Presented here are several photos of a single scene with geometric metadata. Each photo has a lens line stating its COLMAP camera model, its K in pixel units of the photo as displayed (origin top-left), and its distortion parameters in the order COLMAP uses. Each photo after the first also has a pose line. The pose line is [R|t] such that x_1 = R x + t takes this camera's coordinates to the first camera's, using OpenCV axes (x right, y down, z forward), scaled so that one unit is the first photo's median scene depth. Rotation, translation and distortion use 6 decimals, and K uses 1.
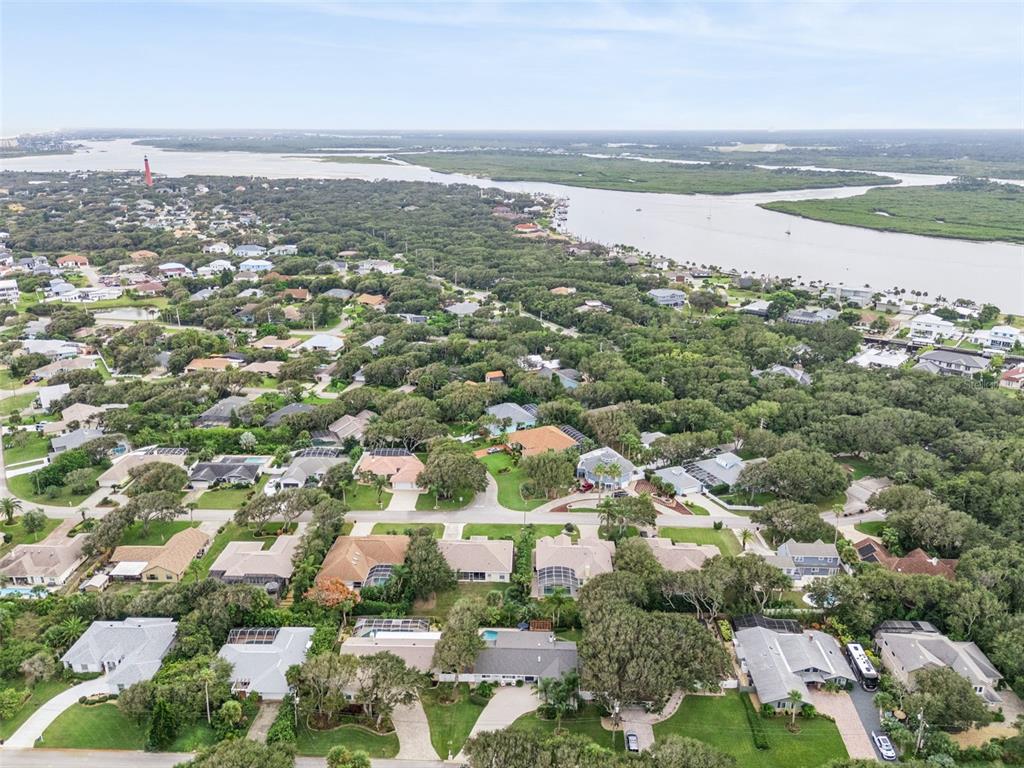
lens RADIAL K [[751.2, 0, 512.0], [0, 751.2, 384.0], [0, 0, 1]] dist [0.095714, -0.103279]
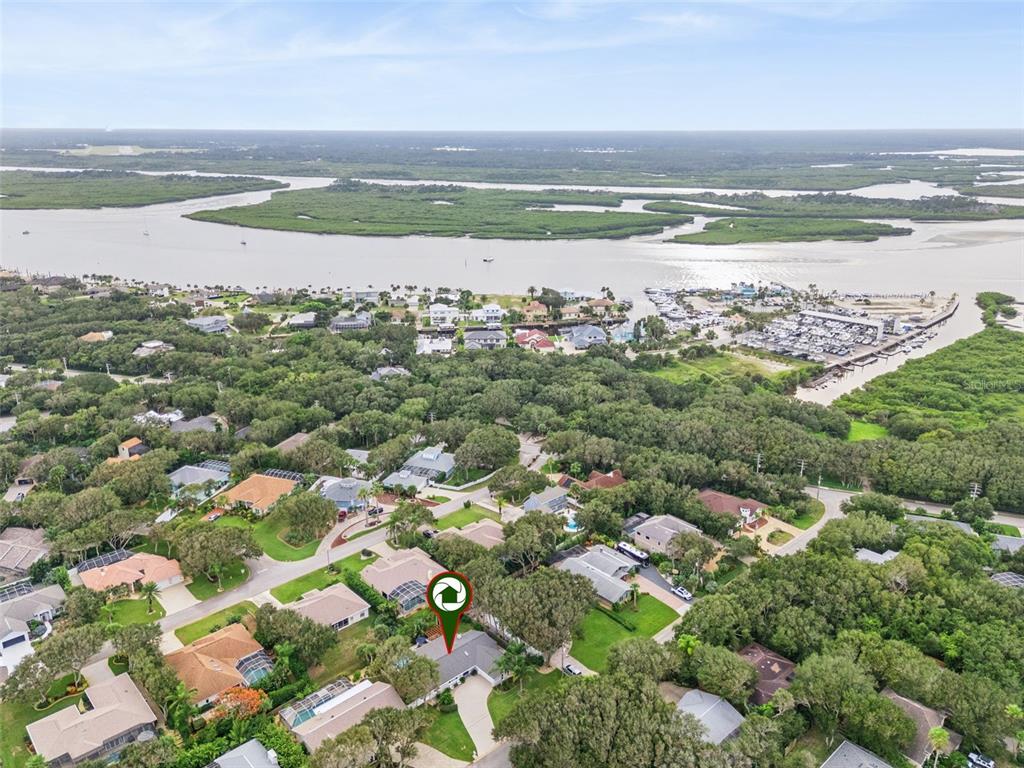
lens RADIAL K [[751.2, 0, 512.0], [0, 751.2, 384.0], [0, 0, 1]] dist [0.095714, -0.103279]
pose [[0.721715, -0.223285, 0.655188, -0.374424], [0.224776, 0.970847, 0.083260, -0.074750], [-0.654678, 0.087180, 0.750864, 0.034230]]
